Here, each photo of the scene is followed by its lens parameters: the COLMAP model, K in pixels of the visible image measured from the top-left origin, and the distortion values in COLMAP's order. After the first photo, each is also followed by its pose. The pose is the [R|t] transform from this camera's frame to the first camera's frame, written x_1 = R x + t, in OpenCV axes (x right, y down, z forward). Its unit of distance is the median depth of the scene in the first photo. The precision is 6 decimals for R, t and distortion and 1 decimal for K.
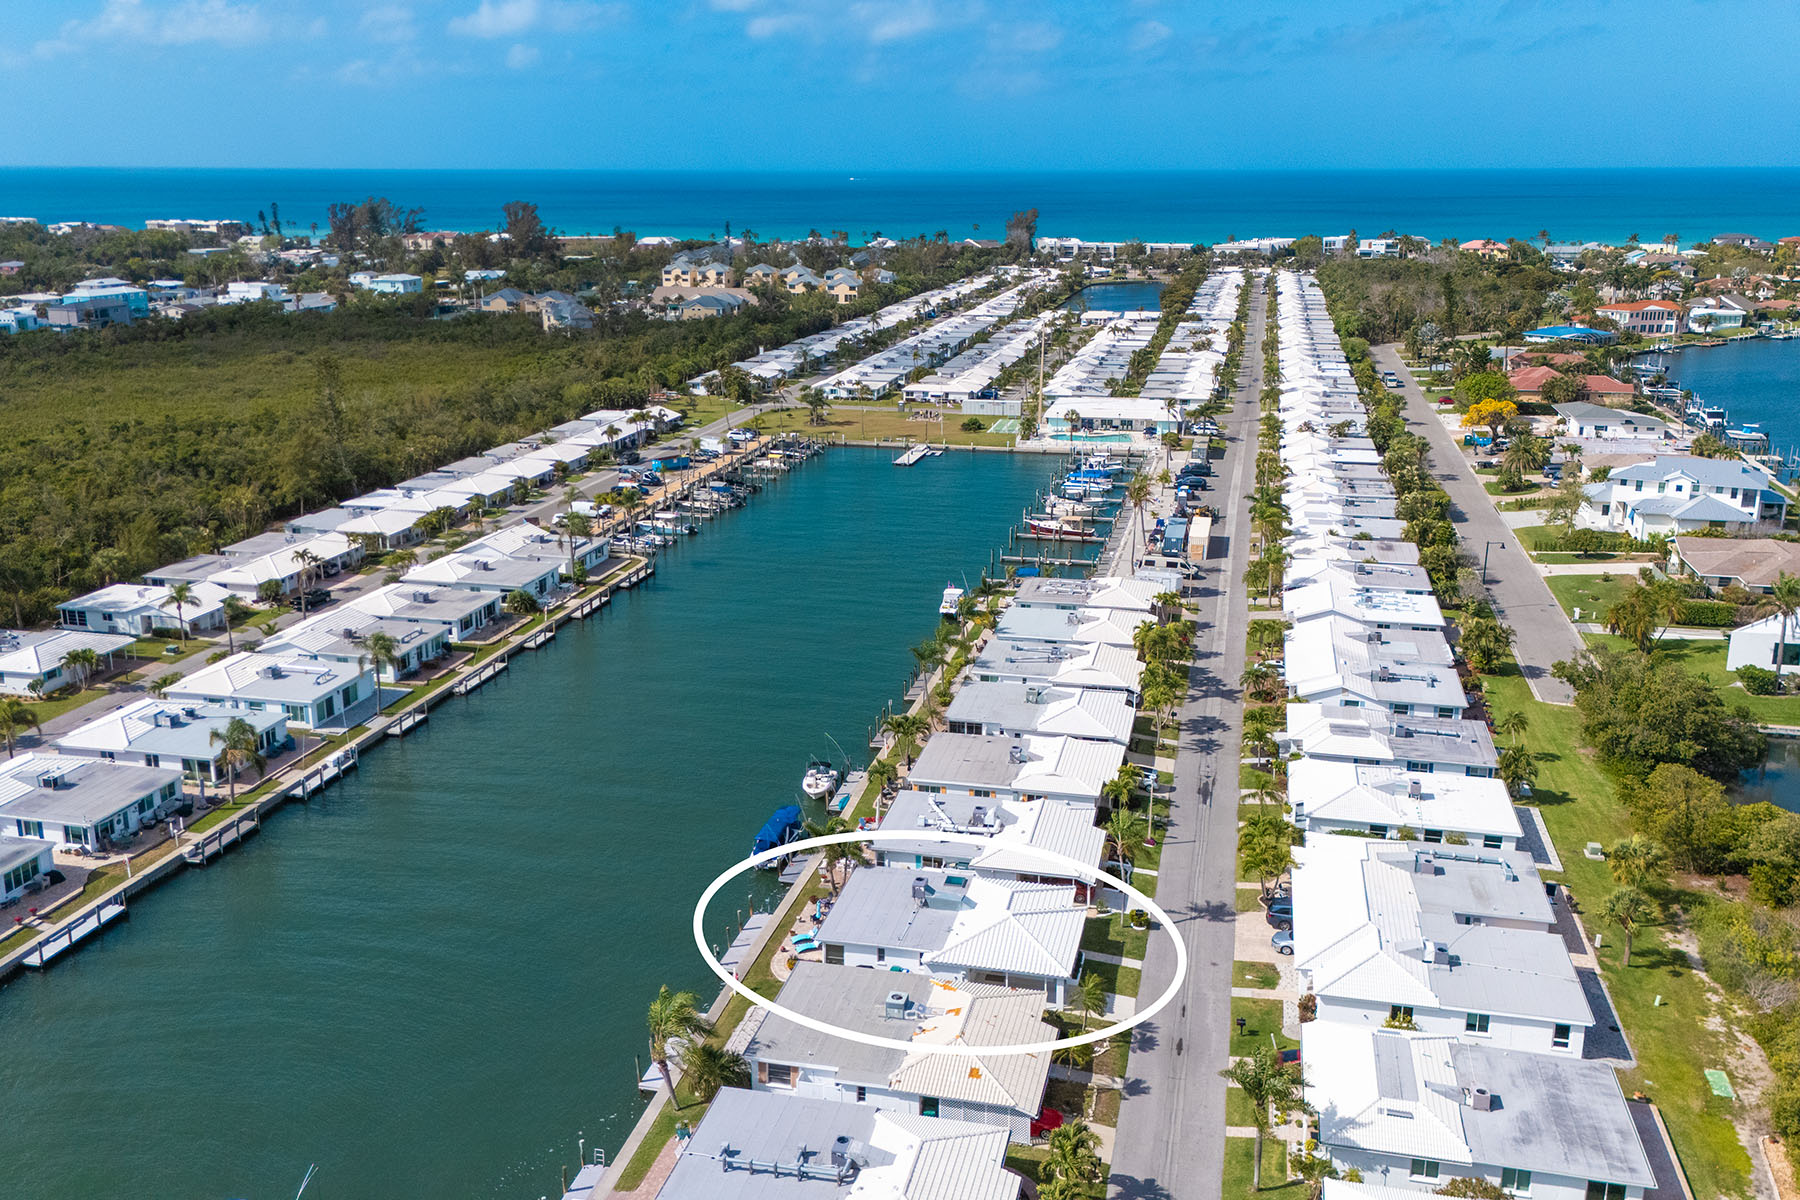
lens RADIAL K [[1557.4, 0, 900.0], [0, 1557.4, 600.0], [0, 0, 1]] dist [0.033397, 0.008582]
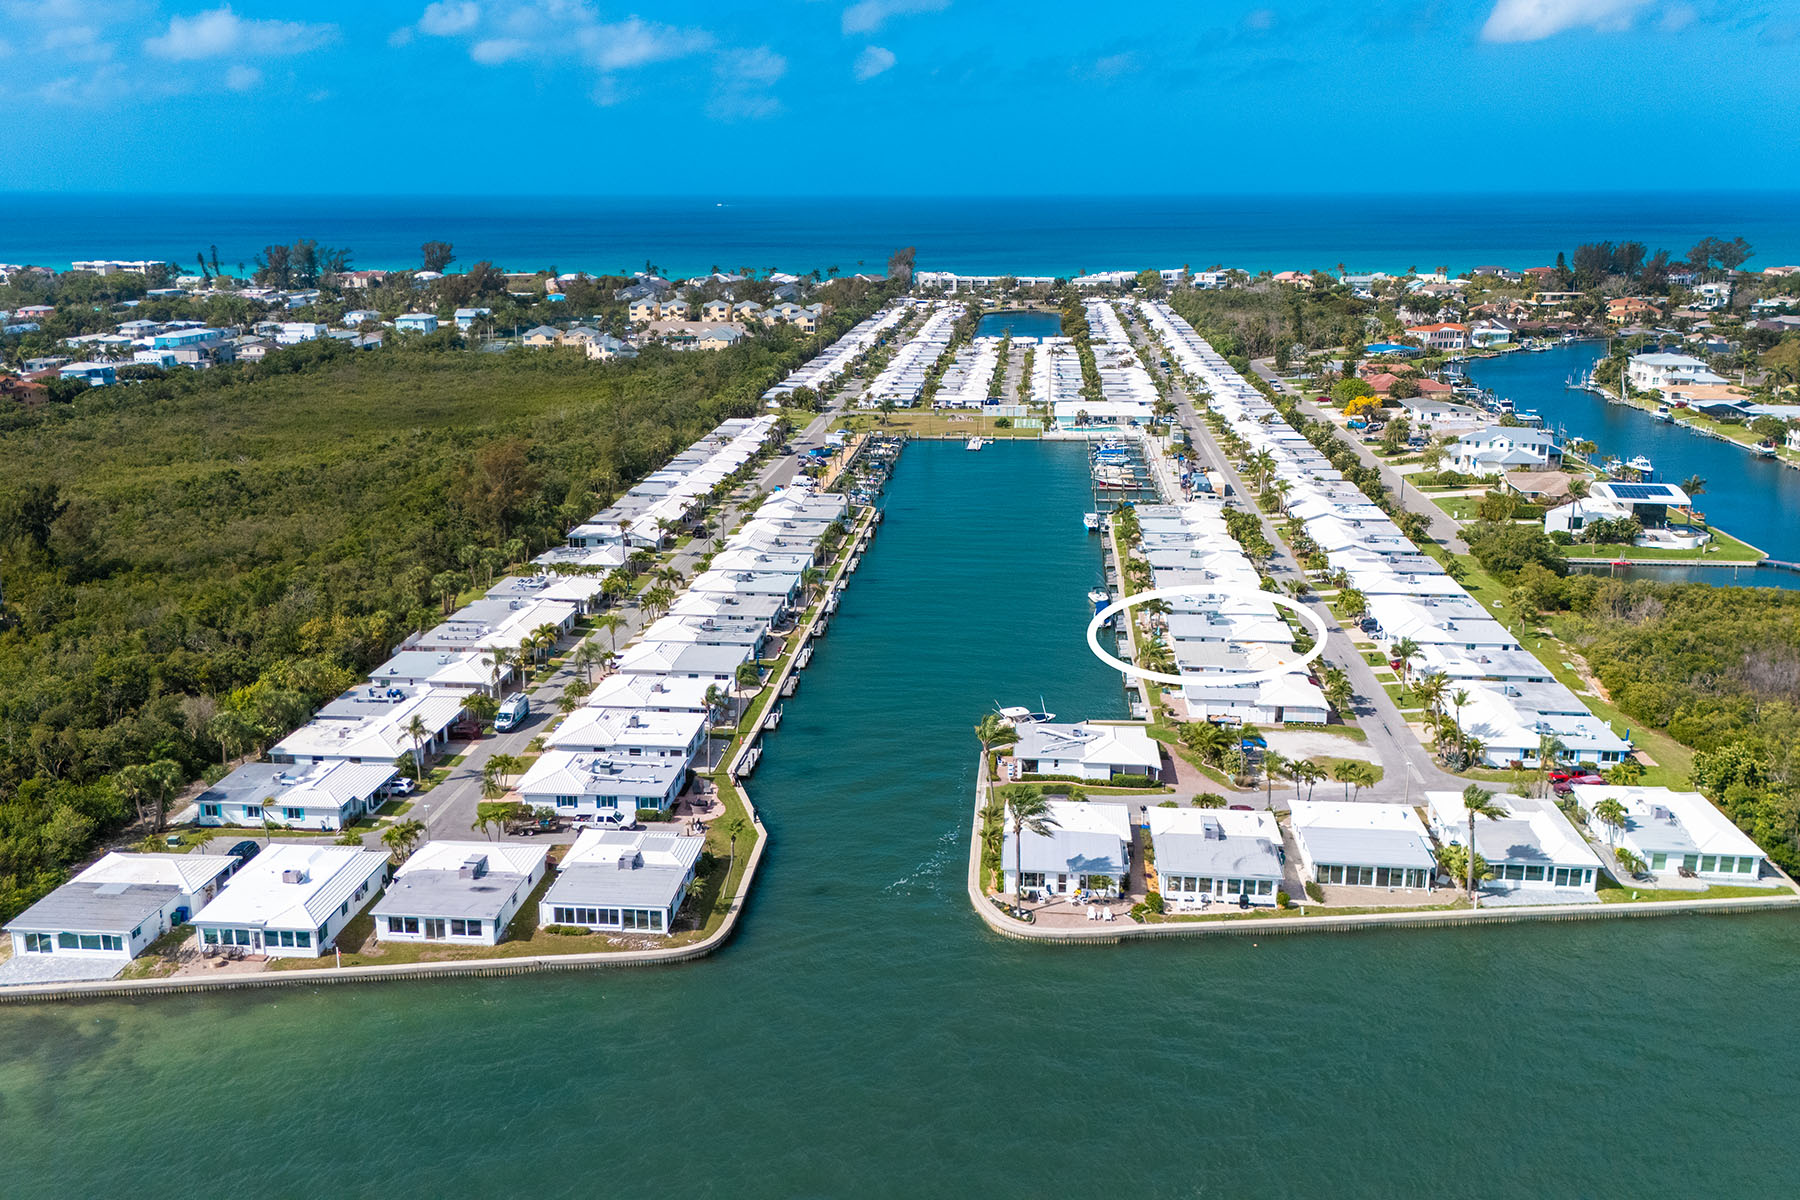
lens RADIAL K [[1551.3, 0, 900.0], [0, 1551.3, 600.0], [0, 0, 1]] dist [0.066155, -0.071768]
pose [[0.990968, -0.036406, 0.129061, -0.218593], [0.038185, 0.999206, -0.011340, 0.054703], [-0.128546, 0.016166, 0.991572, -0.339654]]
